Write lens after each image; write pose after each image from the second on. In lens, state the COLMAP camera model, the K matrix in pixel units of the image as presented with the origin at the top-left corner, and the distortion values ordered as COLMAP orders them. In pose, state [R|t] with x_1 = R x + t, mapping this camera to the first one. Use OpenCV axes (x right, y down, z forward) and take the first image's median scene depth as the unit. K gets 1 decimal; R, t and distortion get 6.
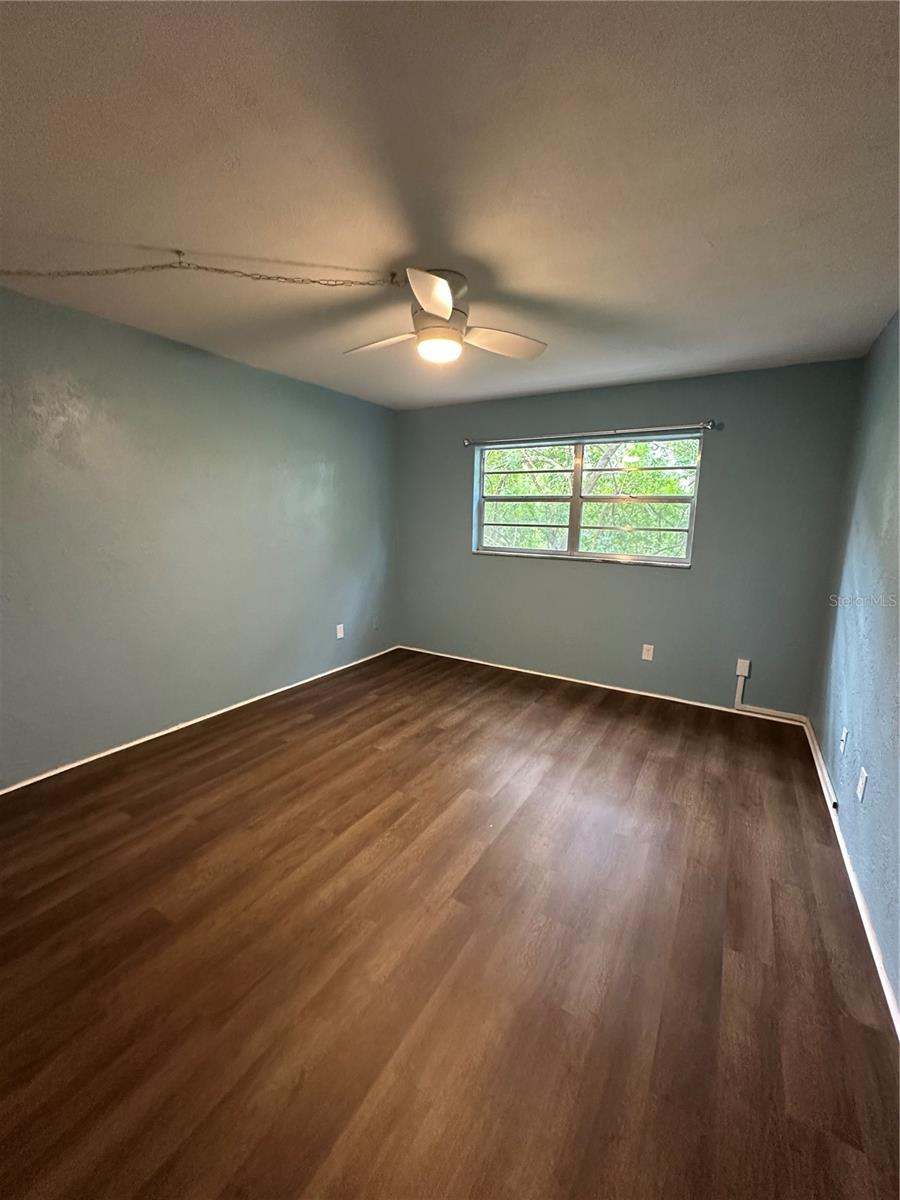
lens RADIAL K [[480.1, 0, 450.9], [0, 480.1, 598.7], [0, 0, 1]] dist [0.000298, 0.000102]
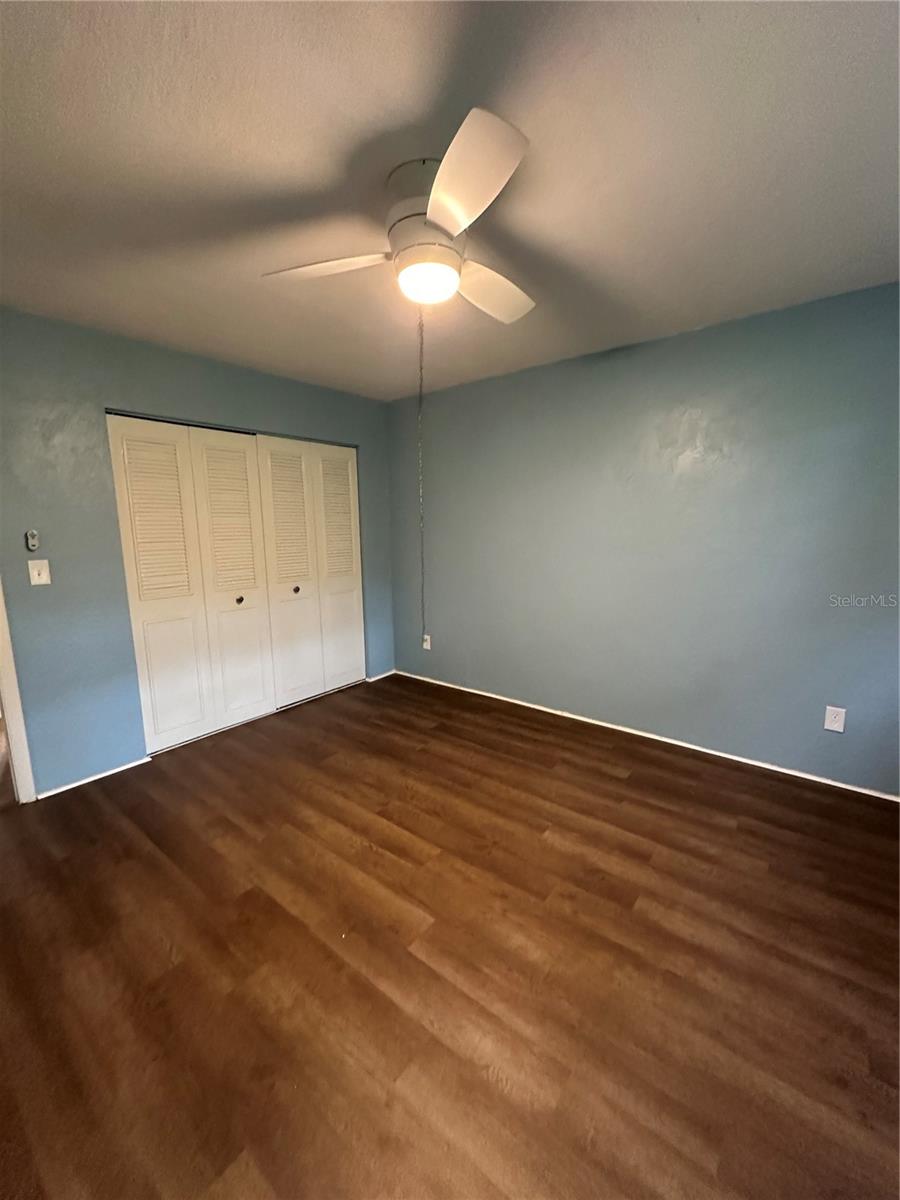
lens RADIAL K [[480.1, 0, 450.9], [0, 480.1, 598.7], [0, 0, 1]] dist [0.000298, 0.000102]
pose [[-0.128328, 0.141069, -0.981647, 0.564828], [-0.158789, 0.974139, 0.160748, -0.139114], [0.978937, 0.176503, -0.102609, 0.908008]]
